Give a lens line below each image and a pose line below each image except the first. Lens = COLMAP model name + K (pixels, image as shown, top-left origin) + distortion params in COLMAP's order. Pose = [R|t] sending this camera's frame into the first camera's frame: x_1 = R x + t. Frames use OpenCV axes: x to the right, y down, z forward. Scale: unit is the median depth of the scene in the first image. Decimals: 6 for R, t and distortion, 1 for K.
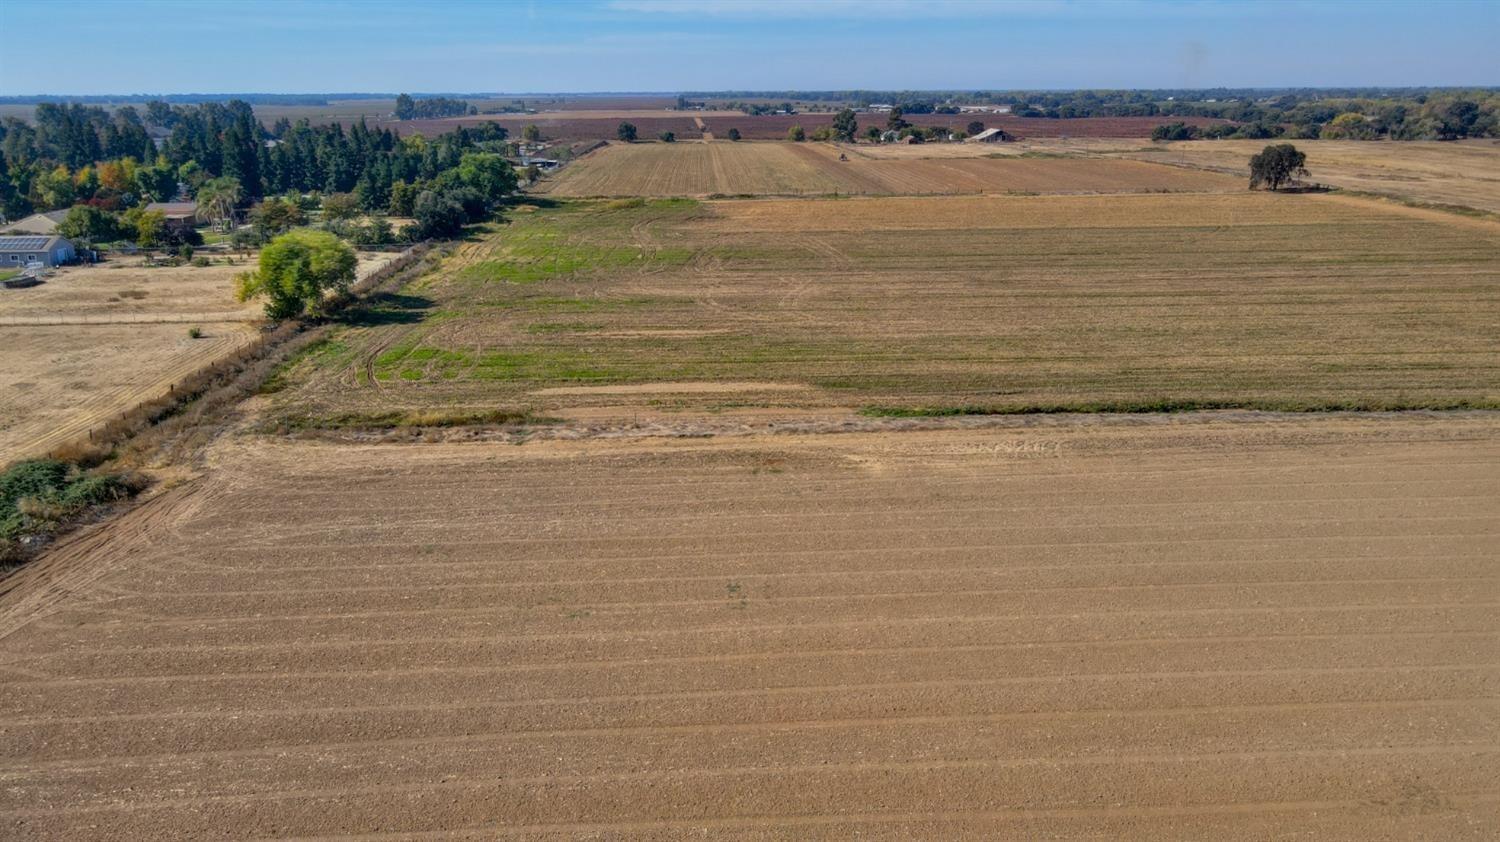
lens RADIAL K [[1098.9, 0, 753.5], [0, 1098.9, 462.0], [0, 0, 1]] dist [0.004068, 0.009297]
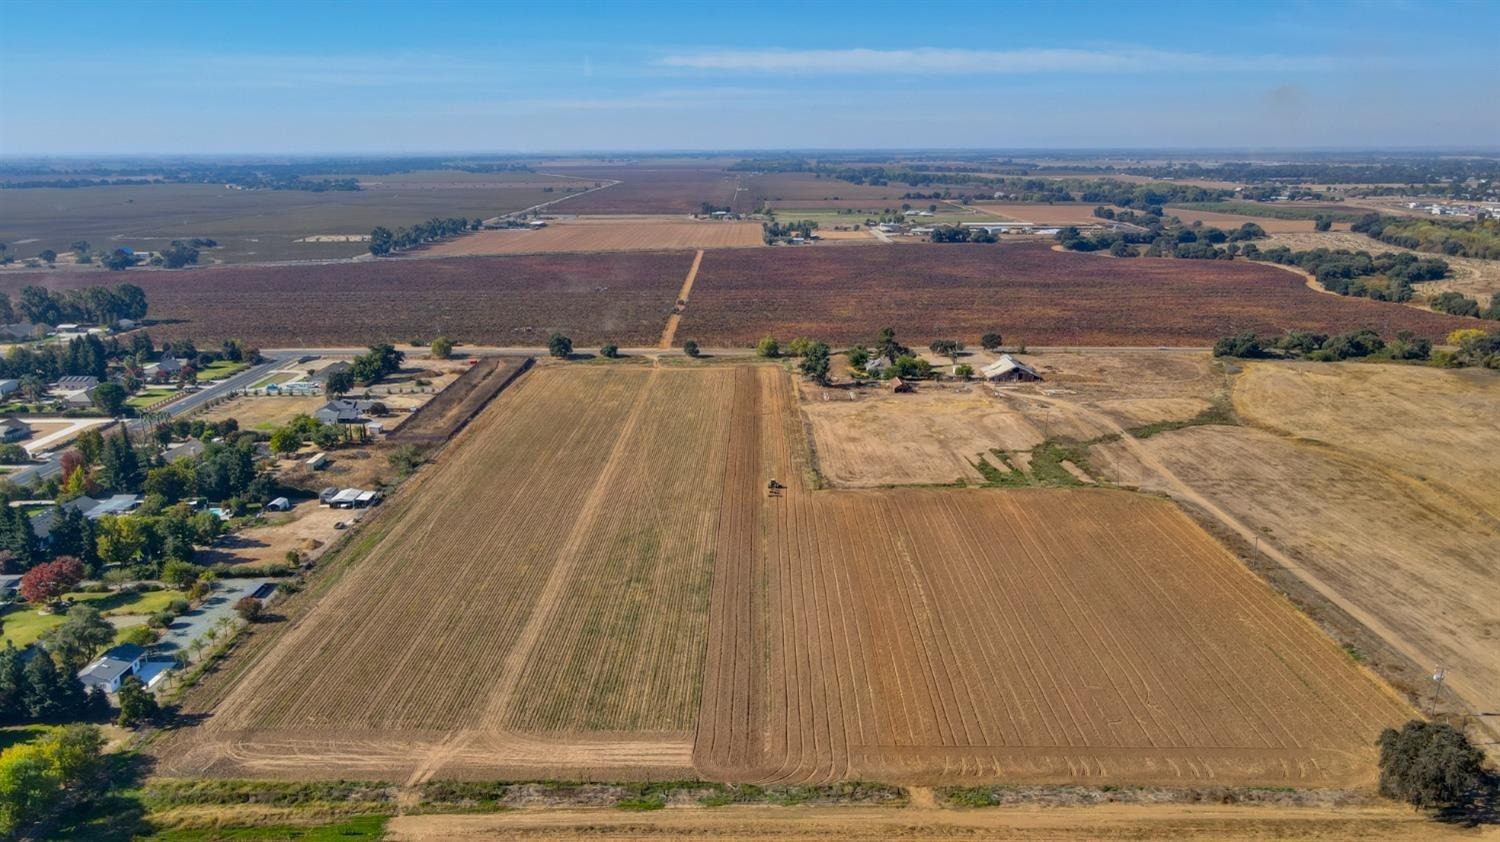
lens RADIAL K [[1114.7, 0, 756.4], [0, 1114.7, 418.6], [0, 0, 1]] dist [0.009448, 0.007535]
pose [[0.998651, 0.015350, -0.049611, 0.081686], [-0.019497, 0.996255, -0.084234, -0.200165], [0.048132, 0.085088, 0.995210, 0.207290]]
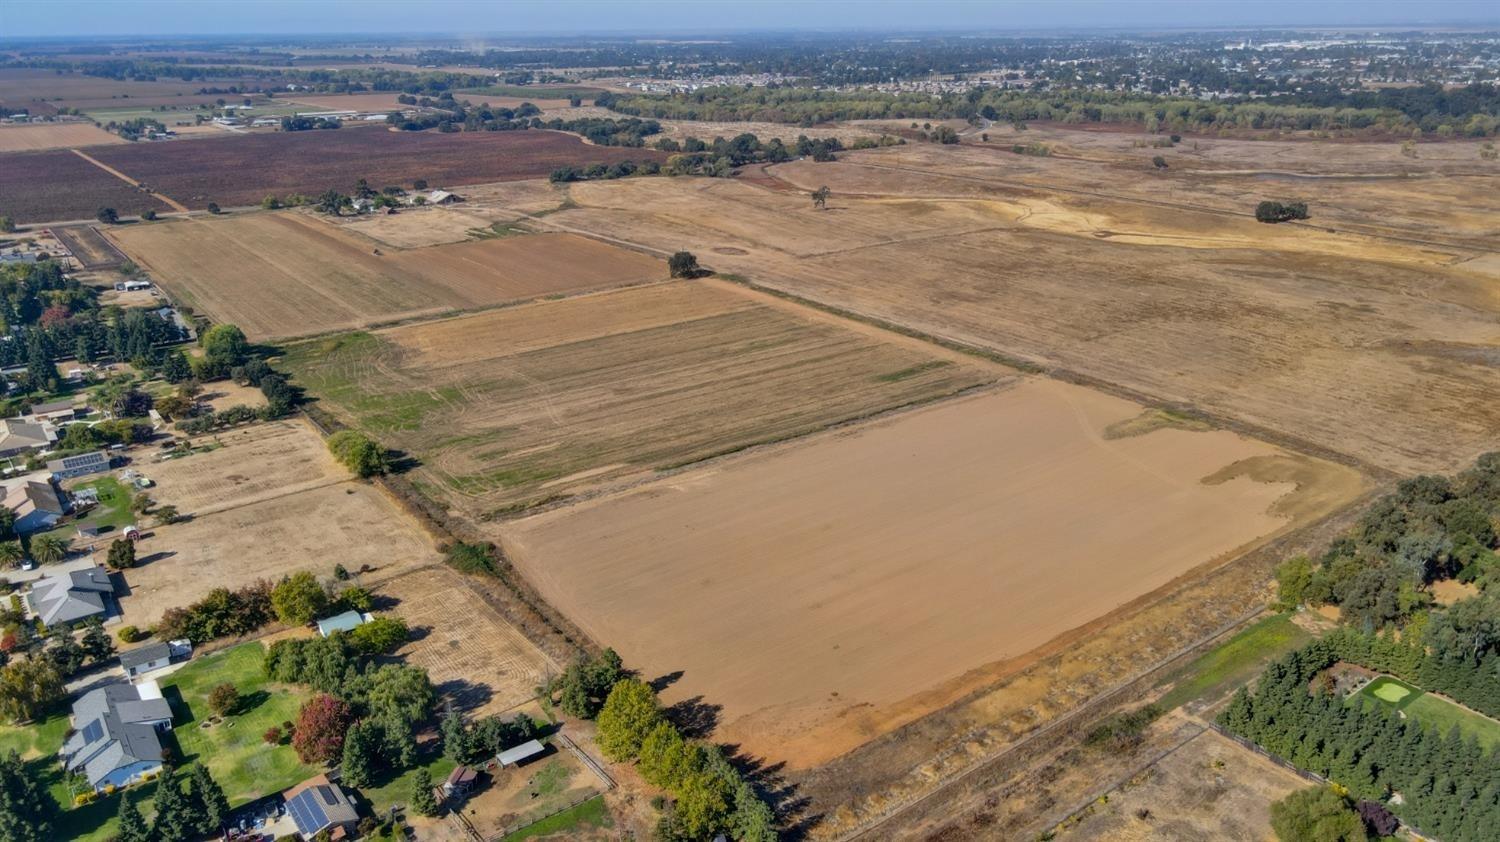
lens RADIAL K [[1114.7, 0, 756.4], [0, 1114.7, 418.6], [0, 0, 1]] dist [0.009448, 0.007535]
pose [[0.832963, -0.187800, 0.520484, -0.219598], [0.182782, 0.981226, 0.061527, -0.057074], [-0.522268, 0.043885, 0.851652, -0.315953]]
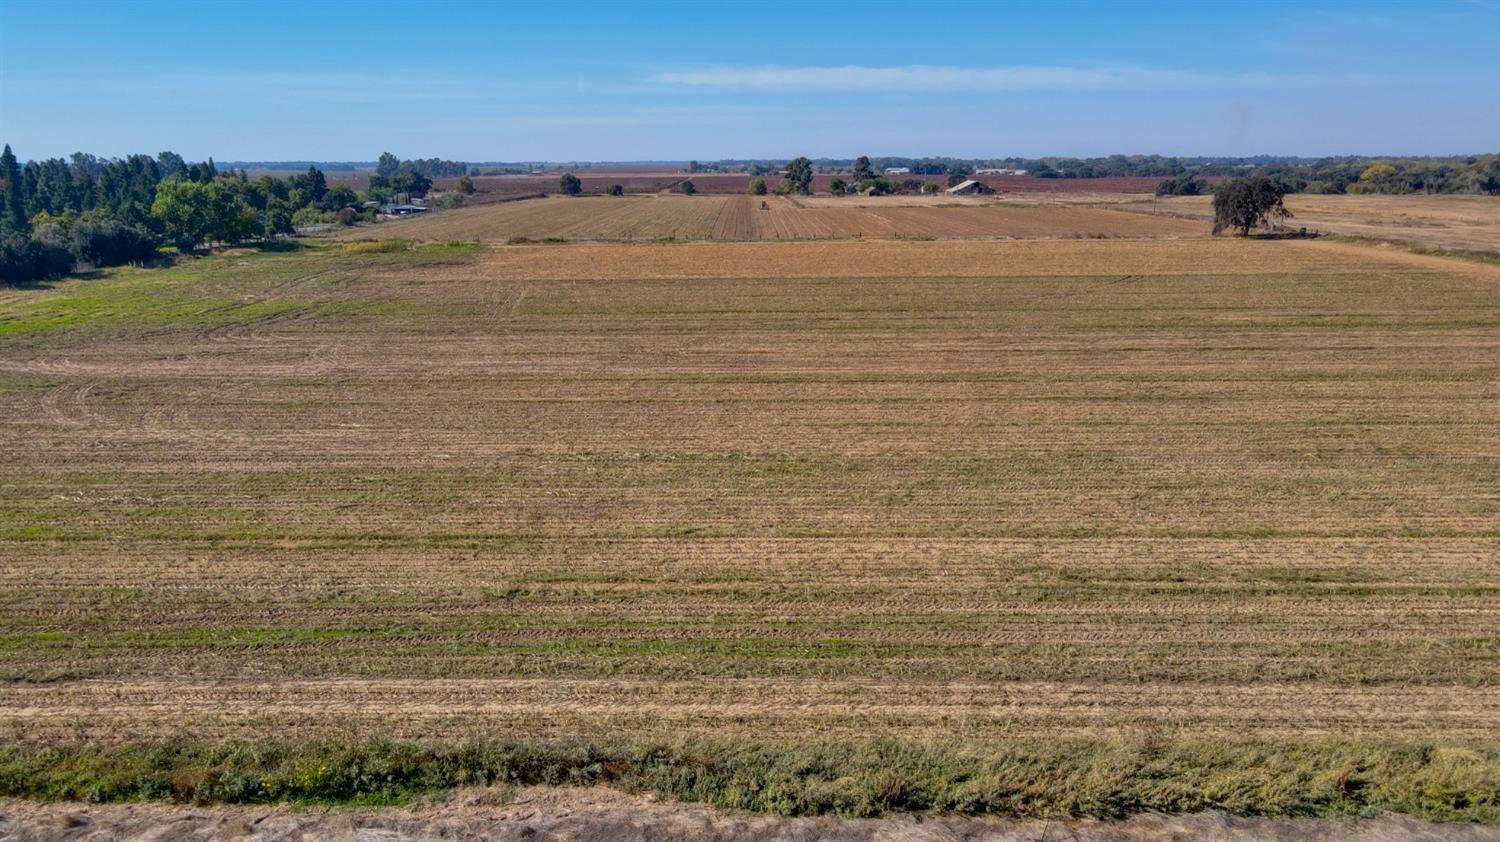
lens RADIAL K [[1114.7, 0, 756.4], [0, 1114.7, 418.6], [0, 0, 1]] dist [0.009448, 0.007535]
pose [[0.999247, 0.009842, -0.037540, 0.084926], [-0.013496, 0.995059, -0.098362, -0.020375], [0.036386, 0.098794, 0.994442, 0.117722]]
